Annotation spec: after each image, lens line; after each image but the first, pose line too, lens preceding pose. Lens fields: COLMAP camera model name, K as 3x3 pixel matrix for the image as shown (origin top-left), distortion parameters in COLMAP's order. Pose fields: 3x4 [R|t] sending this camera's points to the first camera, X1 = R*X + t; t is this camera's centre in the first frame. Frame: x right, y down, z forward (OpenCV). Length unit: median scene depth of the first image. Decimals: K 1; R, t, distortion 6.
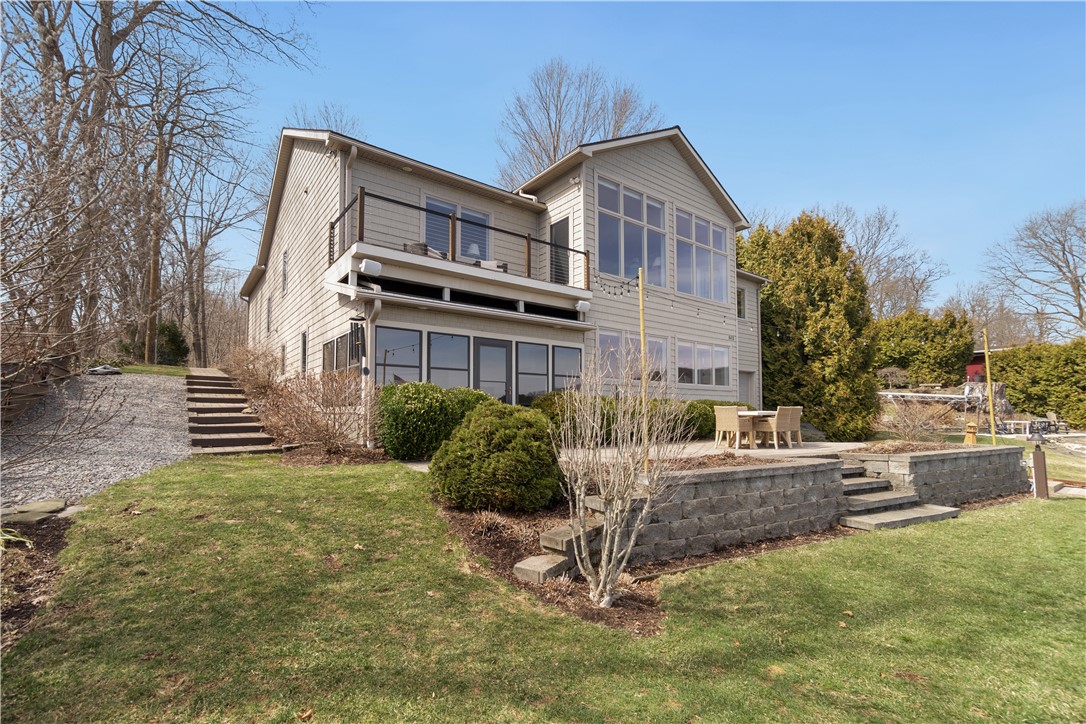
lens RADIAL K [[491.6, 0, 548.1], [0, 491.6, 392.4], [0, 0, 1]] dist [0.000464, 0.002069]
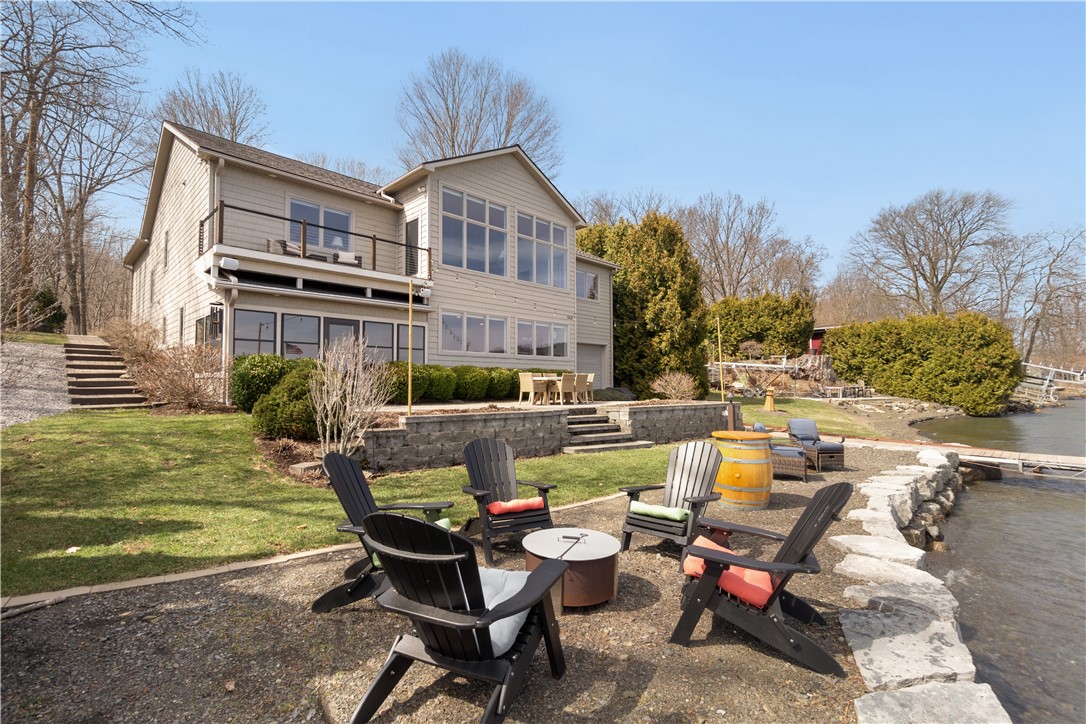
lens RADIAL K [[491.6, 0, 543.3], [0, 491.6, 364.0], [0, 0, 1]] dist [0.000464, 0.002069]
pose [[0.990131, 0.005090, 0.140054, 0.168610], [-0.005954, 0.999966, 0.005751, -0.003065], [-0.140020, -0.006529, 0.990127, -0.239129]]
